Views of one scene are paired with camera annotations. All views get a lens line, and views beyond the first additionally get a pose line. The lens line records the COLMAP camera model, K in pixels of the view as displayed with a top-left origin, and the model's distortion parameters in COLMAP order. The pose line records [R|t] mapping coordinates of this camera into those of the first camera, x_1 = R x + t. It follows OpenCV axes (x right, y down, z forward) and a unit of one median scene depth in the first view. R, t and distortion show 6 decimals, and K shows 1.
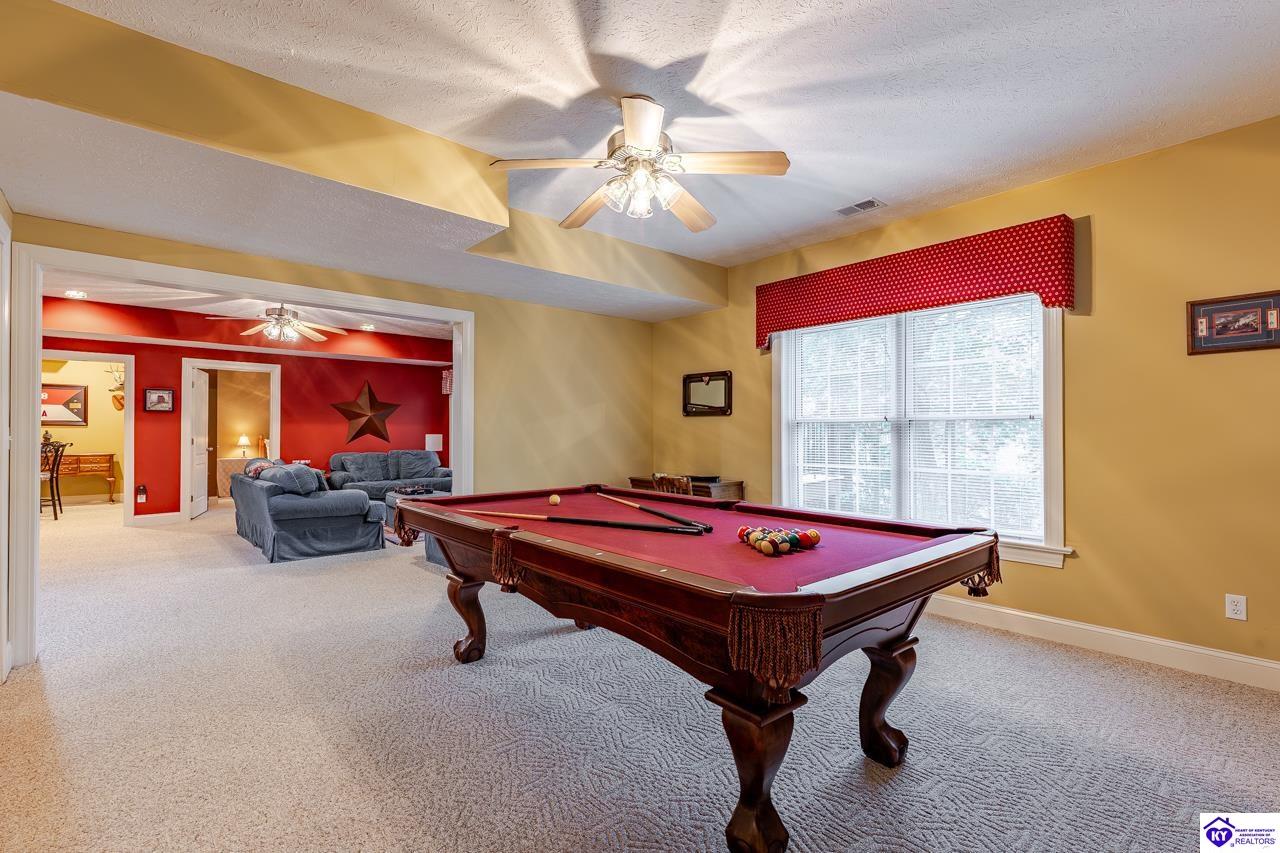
lens RADIAL K [[577.2, 0, 647.5], [0, 577.2, 426.7], [0, 0, 1]] dist [-0.000450, -0.000016]
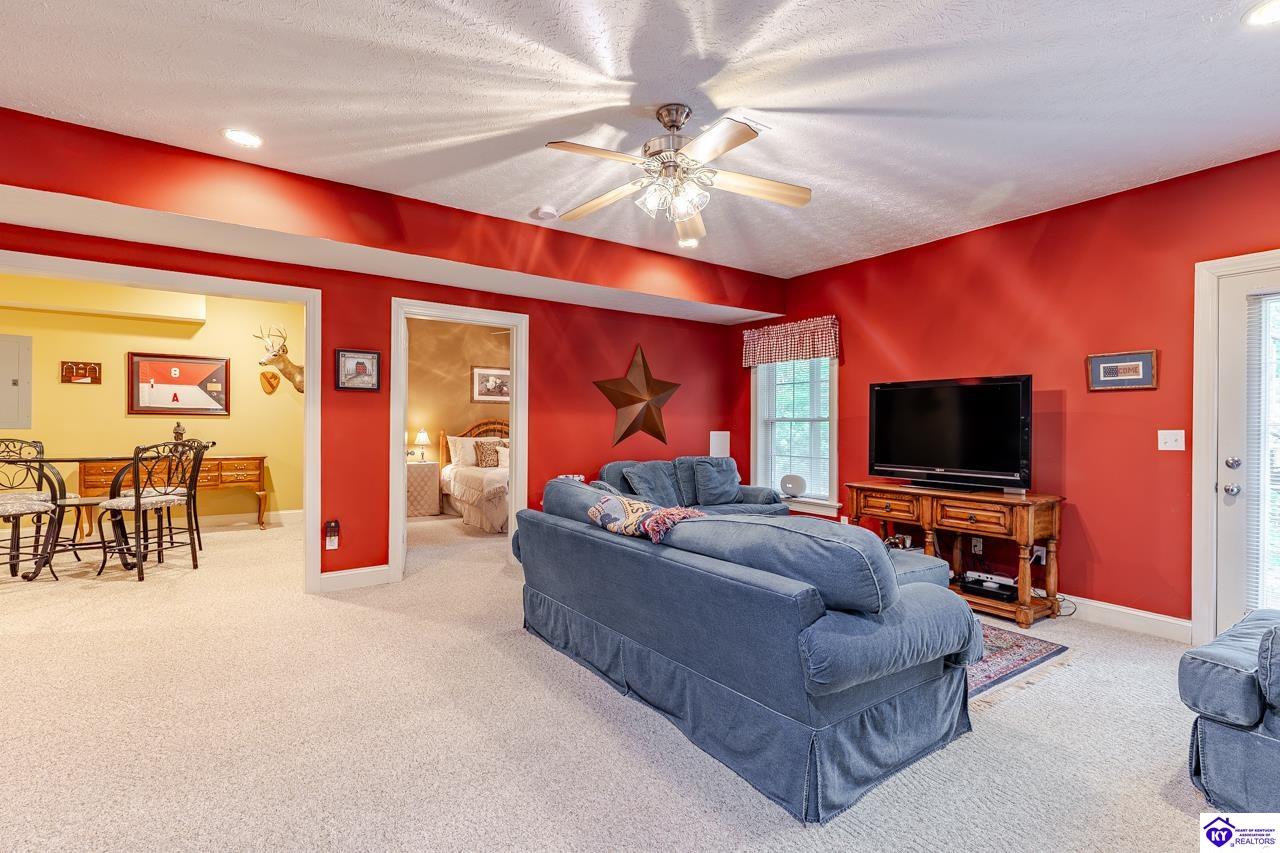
lens RADIAL K [[588.3, 0, 640.0], [0, 588.3, 426.5], [0, 0, 1]] dist [0.001604, 0.000181]
pose [[0.991458, 0.005821, -0.130295, -0.566121], [-0.004675, 0.999948, 0.009095, 0.003639], [0.130341, -0.008409, 0.991434, 0.525808]]
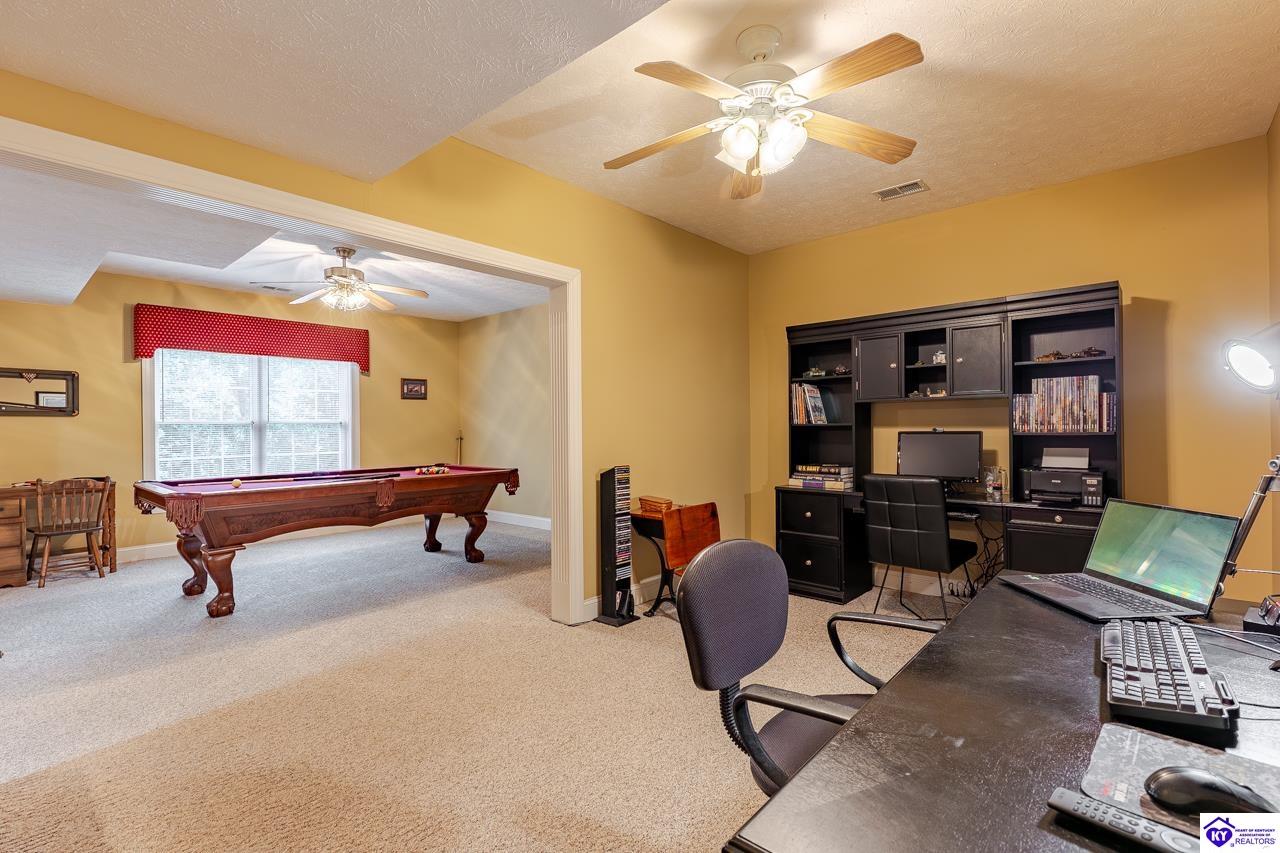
lens RADIAL K [[588.3, 0, 640.0], [0, 588.3, 426.5], [0, 0, 1]] dist [0.001604, 0.000181]
pose [[-0.120005, 0.001298, 0.992772, -0.786803], [0.000978, 0.999999, -0.001189, -0.000104], [-0.992773, 0.000828, -0.120006, 0.121174]]
